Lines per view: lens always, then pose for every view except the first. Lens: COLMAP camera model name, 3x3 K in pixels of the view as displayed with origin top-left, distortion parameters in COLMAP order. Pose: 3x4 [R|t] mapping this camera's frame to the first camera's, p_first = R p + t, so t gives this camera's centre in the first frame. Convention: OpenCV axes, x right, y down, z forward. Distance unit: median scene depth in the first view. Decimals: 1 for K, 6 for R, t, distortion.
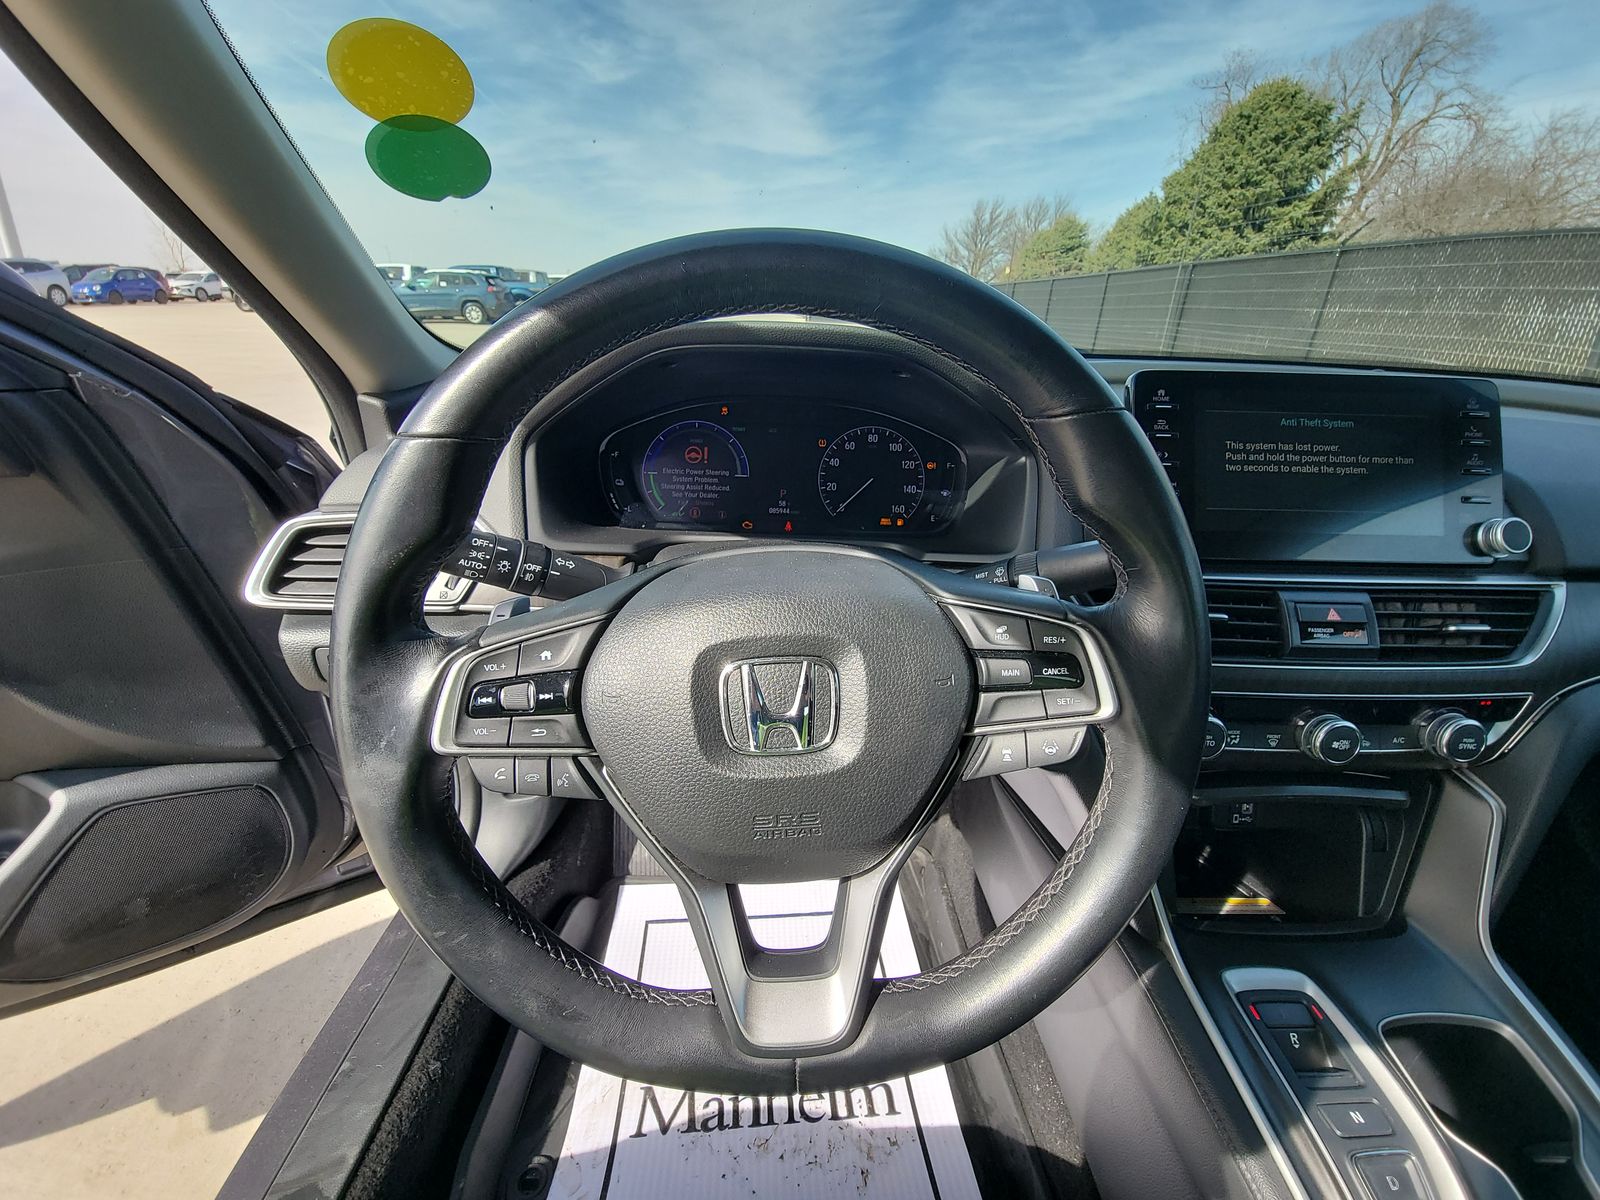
lens RADIAL K [[645.6, 0, 804.2], [0, 645.6, 589.4], [0, 0, 1]] dist [0.001047, -0.000998]
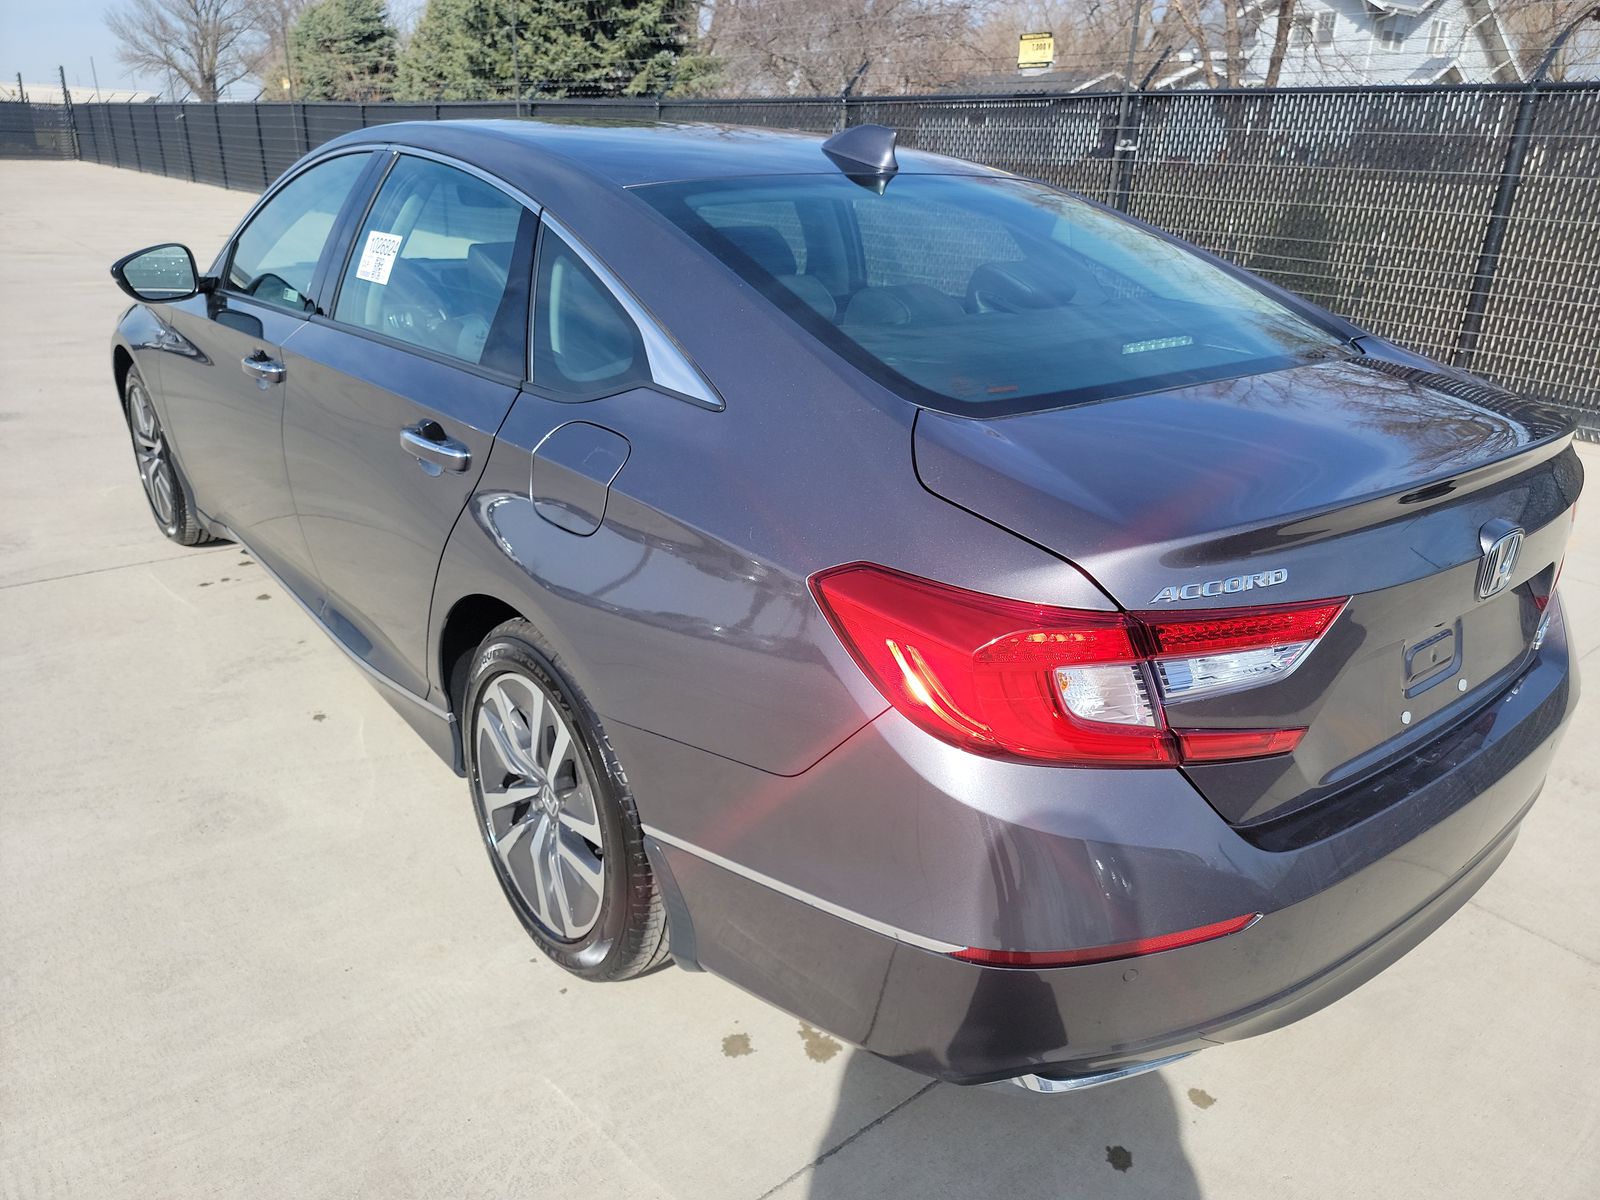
lens RADIAL K [[1112.3, 0, 790.9], [0, 1112.3, 608.1], [0, 0, 1]] dist [0.058766, -0.052126]
pose [[0.781152, -0.240169, 0.576299, -0.059057], [0.241212, 0.967473, 0.076234, 0.045994], [-0.575863, 0.079460, 0.813676, -0.150195]]
